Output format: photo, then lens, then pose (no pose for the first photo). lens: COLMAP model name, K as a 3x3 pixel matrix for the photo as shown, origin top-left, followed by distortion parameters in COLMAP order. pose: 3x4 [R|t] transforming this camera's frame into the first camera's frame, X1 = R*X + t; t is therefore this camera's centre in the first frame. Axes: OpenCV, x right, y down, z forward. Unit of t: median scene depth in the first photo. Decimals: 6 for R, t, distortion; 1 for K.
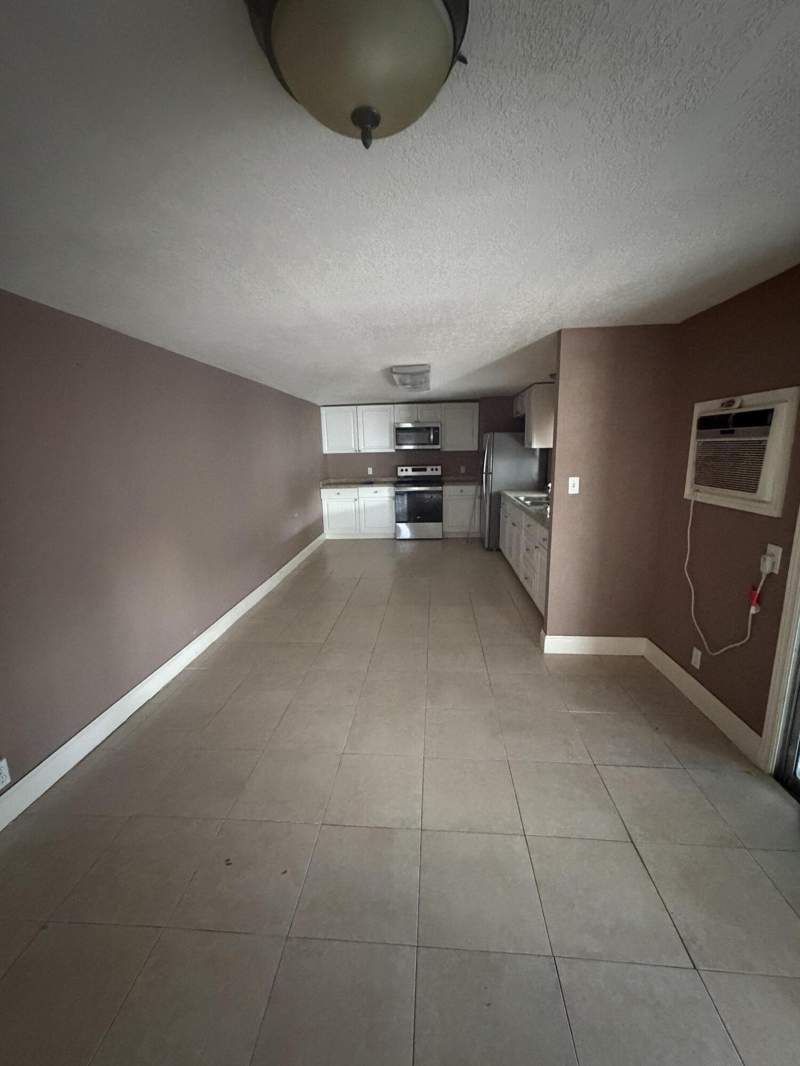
lens RADIAL K [[426.0, 0, 395.6], [0, 426.0, 531.7], [0, 0, 1]] dist [0.003424, -0.000474]
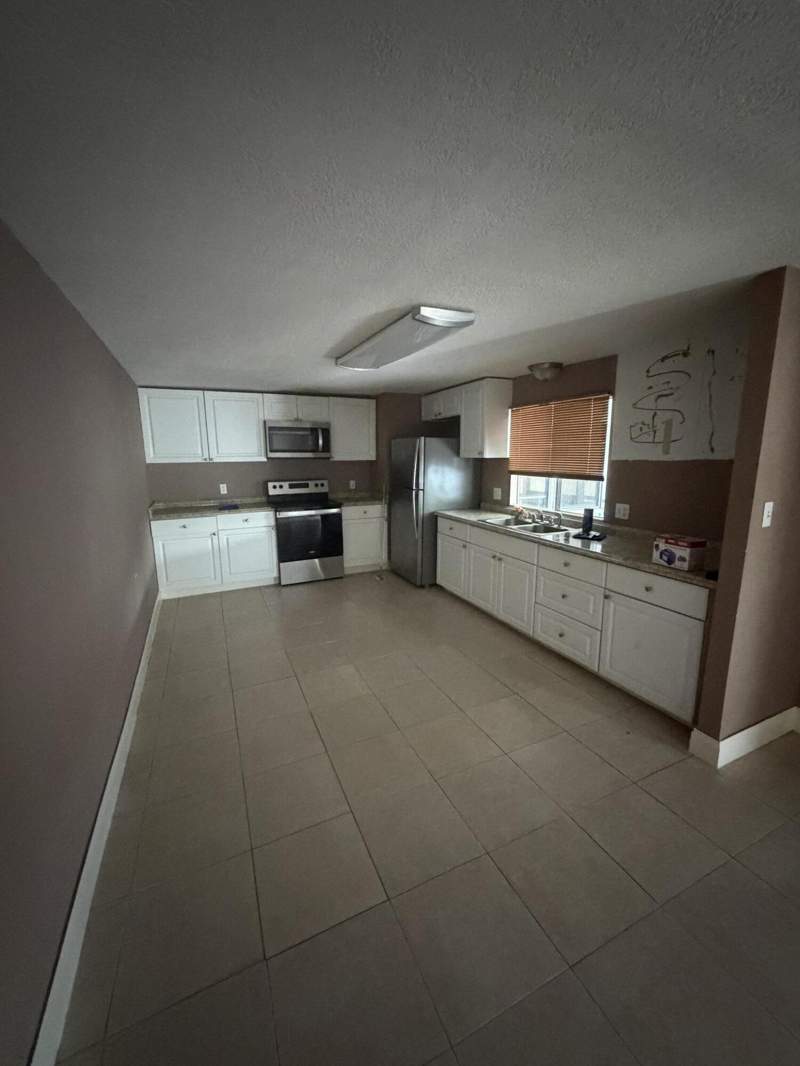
lens RADIAL K [[426.0, 0, 401.7], [0, 426.0, 532.9], [0, 0, 1]] dist [0.003424, -0.000474]
pose [[0.868618, -0.077787, 0.489339, -0.161949], [0.087098, 0.996193, 0.003751, -0.053923], [-0.487768, 0.039363, 0.872086, 0.288634]]
